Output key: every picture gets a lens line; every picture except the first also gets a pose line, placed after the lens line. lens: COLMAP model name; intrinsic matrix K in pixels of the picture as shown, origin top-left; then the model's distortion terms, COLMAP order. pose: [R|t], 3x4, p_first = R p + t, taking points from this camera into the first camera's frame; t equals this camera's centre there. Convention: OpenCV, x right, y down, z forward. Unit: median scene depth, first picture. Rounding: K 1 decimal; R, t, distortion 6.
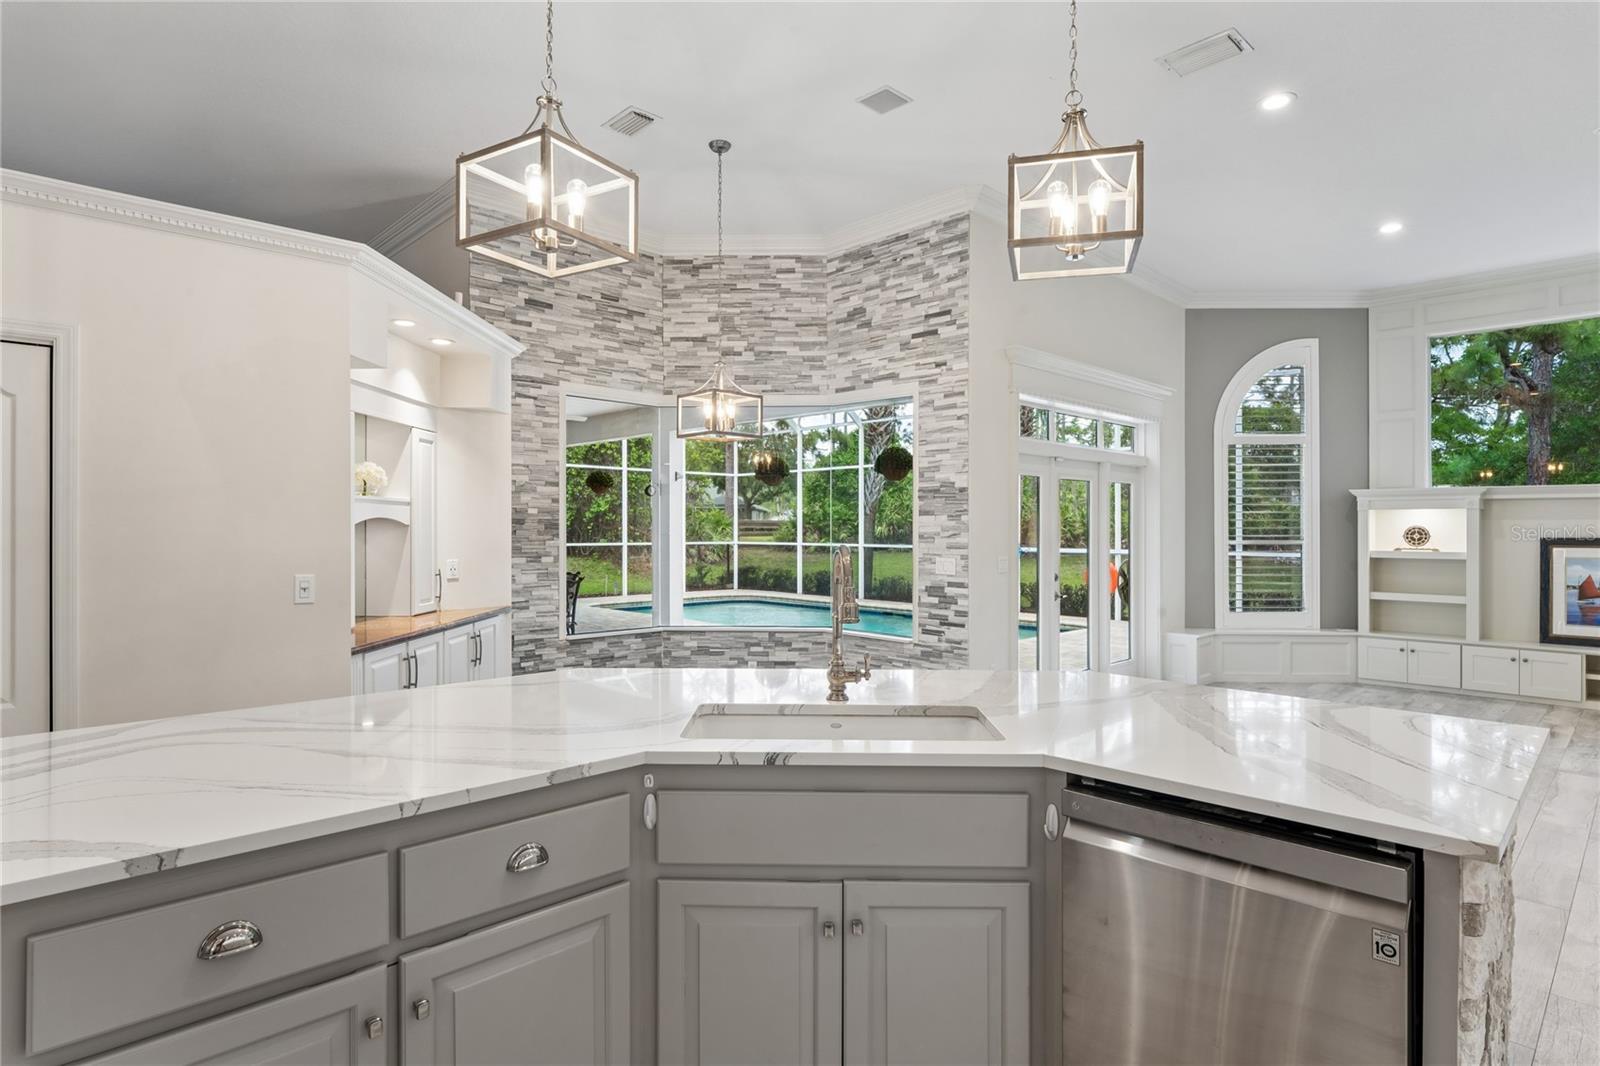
lens RADIAL K [[823.8, 0, 799.1], [0, 823.8, 529.2], [0, 0, 1]] dist [-0.004417, -0.001572]
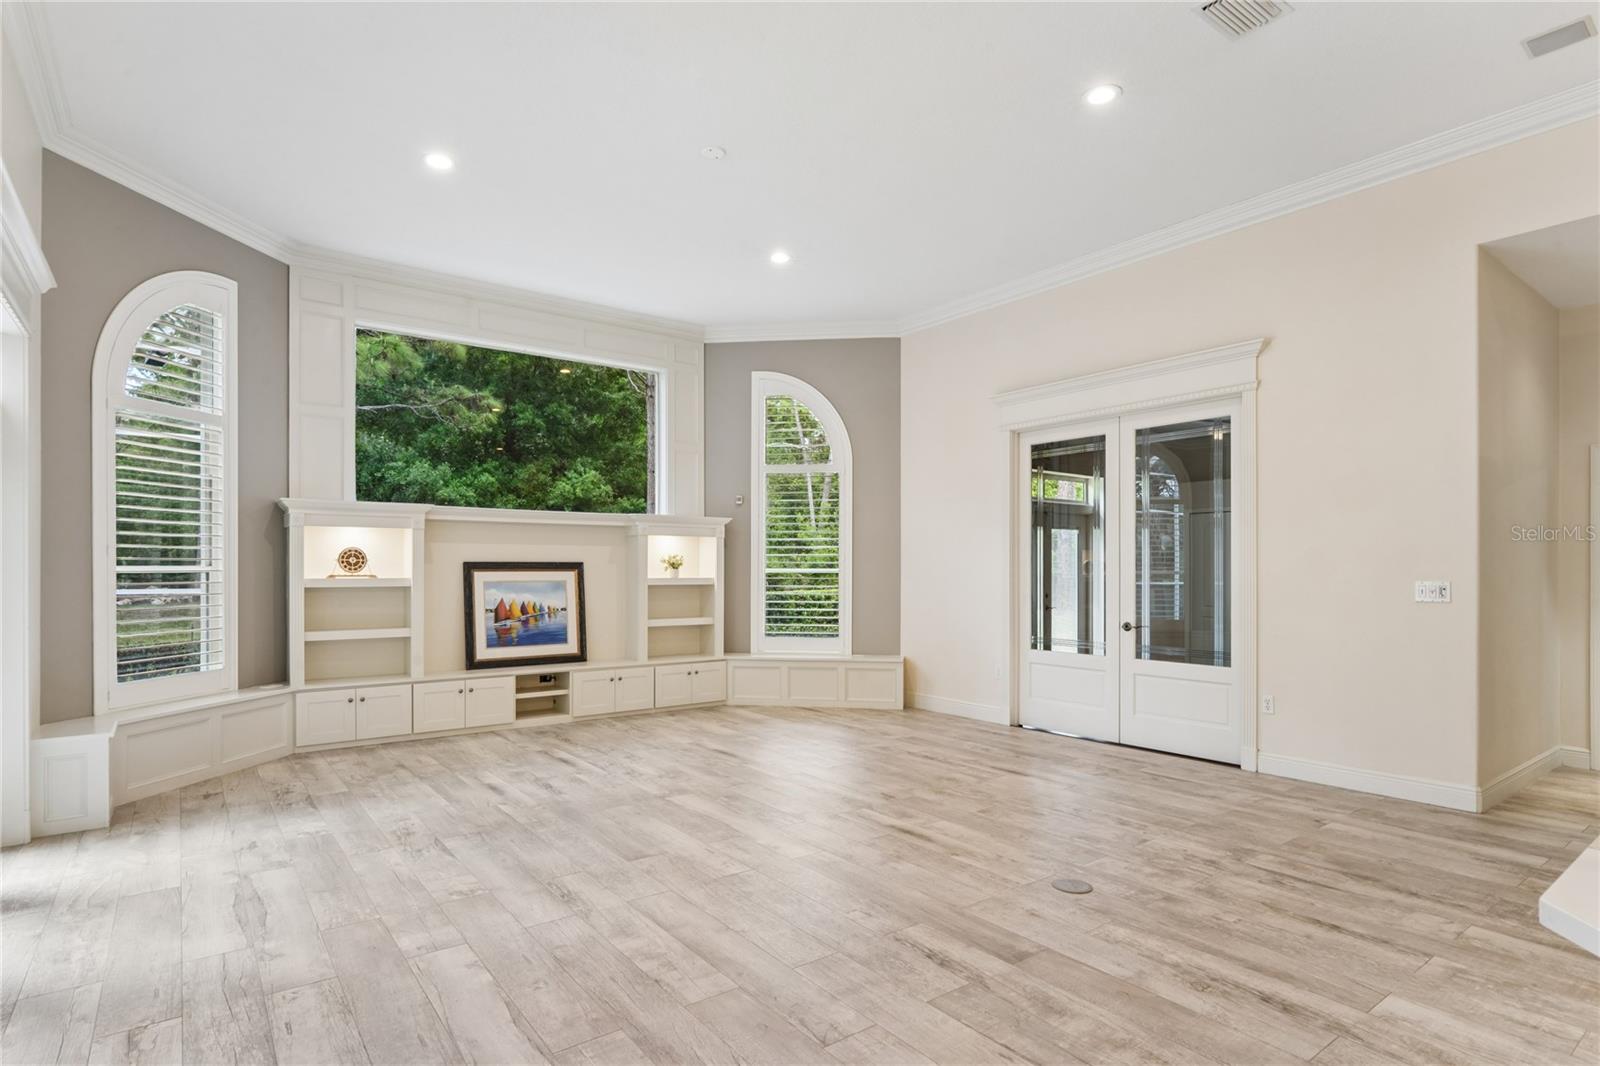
lens RADIAL K [[823.8, 0, 801.2], [0, 823.8, 563.7], [0, 0, 1]] dist [-0.004417, -0.001572]
pose [[0.119031, 0.002420, 0.992888, -0.015872], [0.002381, 0.999993, -0.002722, 0.015359], [-0.992888, 0.002689, 0.119025, 0.459168]]
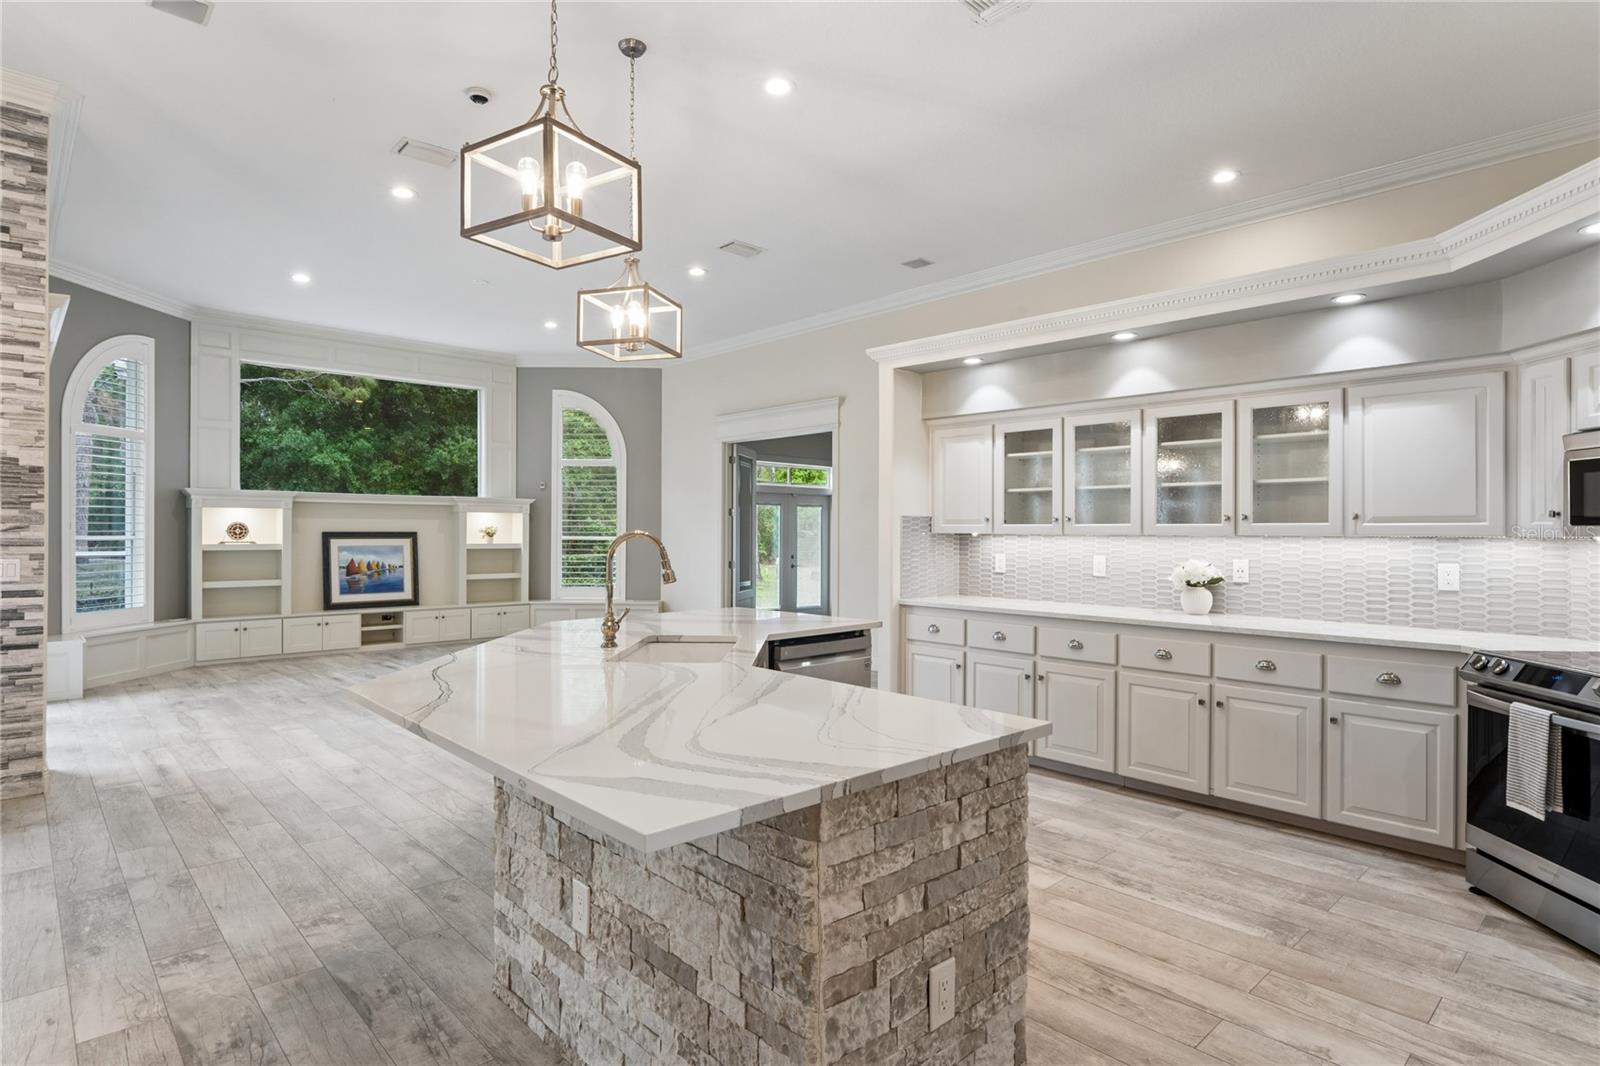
lens RADIAL K [[823.8, 0, 796.8], [0, 823.8, 526.5], [0, 0, 1]] dist [-0.004417, -0.001572]
pose [[0.004361, 0.004083, 0.999982, -0.411576], [-0.000832, 0.999991, -0.004079, 0.005878], [-0.999990, -0.000814, 0.004365, 0.206837]]
